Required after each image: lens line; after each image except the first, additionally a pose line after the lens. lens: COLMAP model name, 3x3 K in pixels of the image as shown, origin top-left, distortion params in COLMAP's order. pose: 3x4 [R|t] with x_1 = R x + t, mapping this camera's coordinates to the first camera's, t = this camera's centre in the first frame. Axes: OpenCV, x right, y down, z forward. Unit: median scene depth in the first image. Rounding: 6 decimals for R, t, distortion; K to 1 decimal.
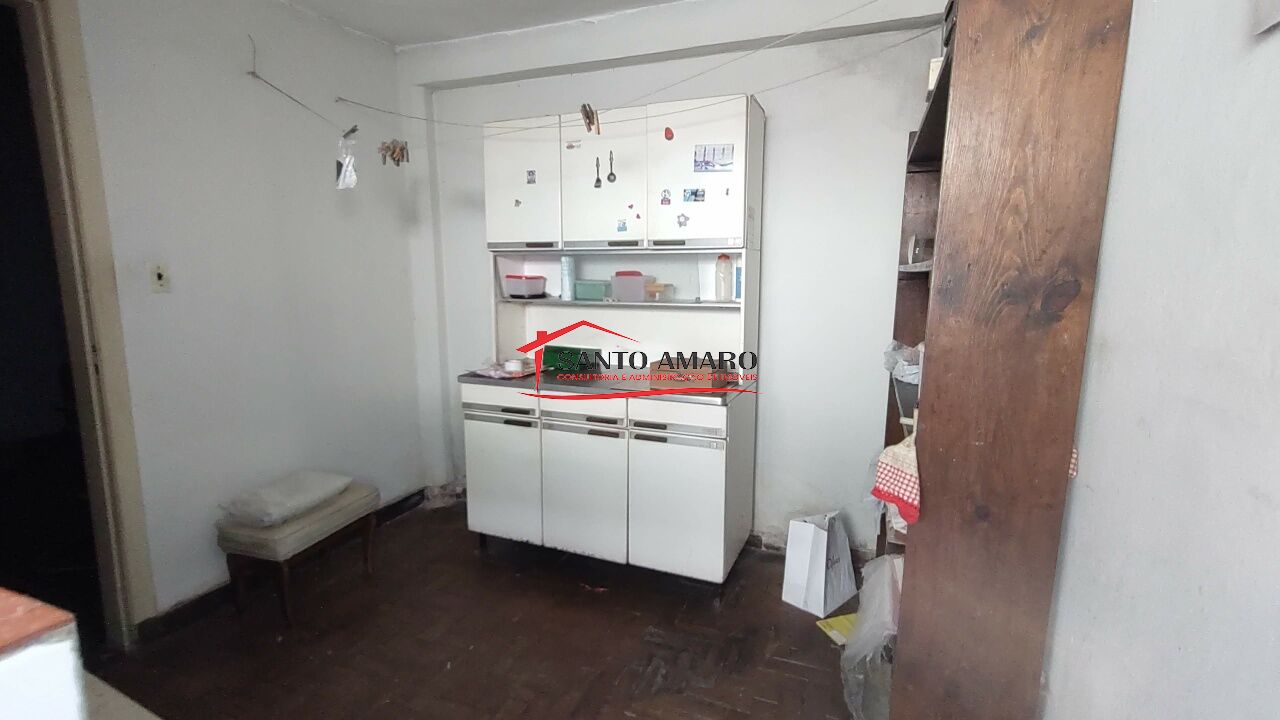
lens RADIAL K [[593.4, 0, 639.2], [0, 593.4, 358.4], [0, 0, 1]] dist [0.004040, -0.001134]
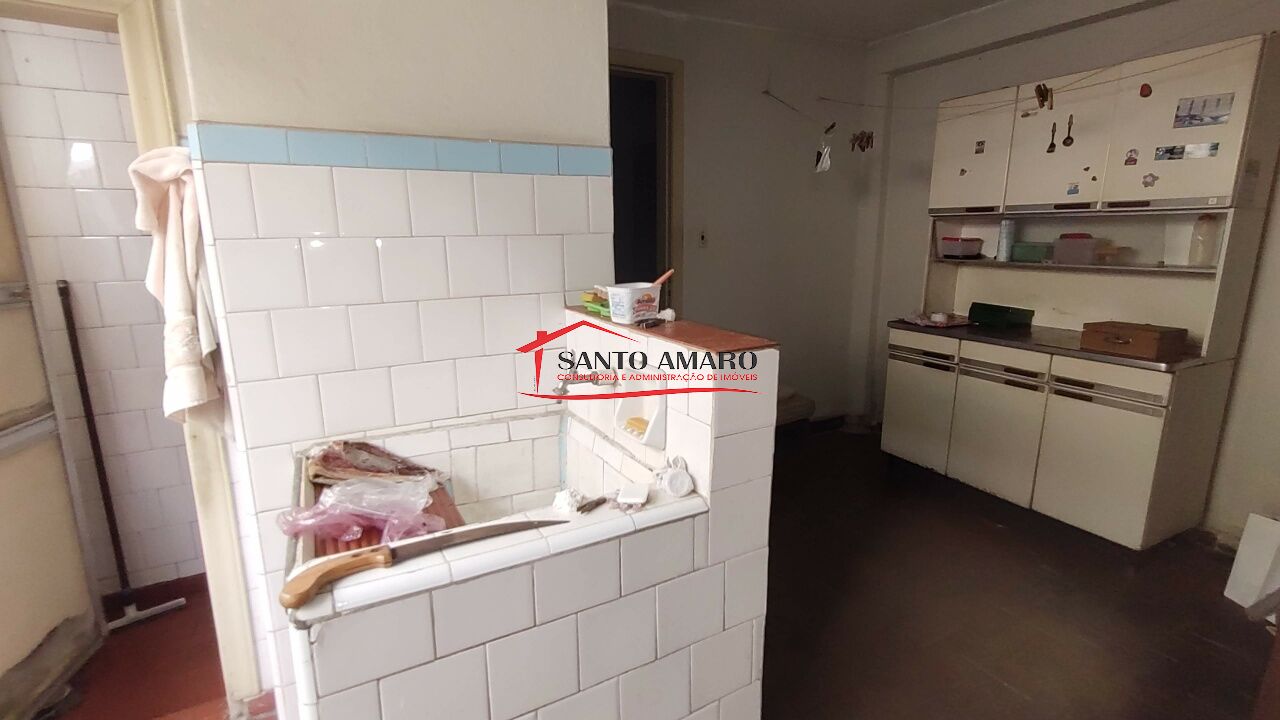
lens RADIAL K [[593.4, 0, 641.2], [0, 593.4, 354.9], [0, 0, 1]] dist [0.004040, -0.001134]
pose [[0.777076, 0.125102, -0.616849, 0.060107], [-0.091798, 0.992095, 0.085563, 0.041218], [0.622677, -0.009863, 0.782417, -0.267118]]
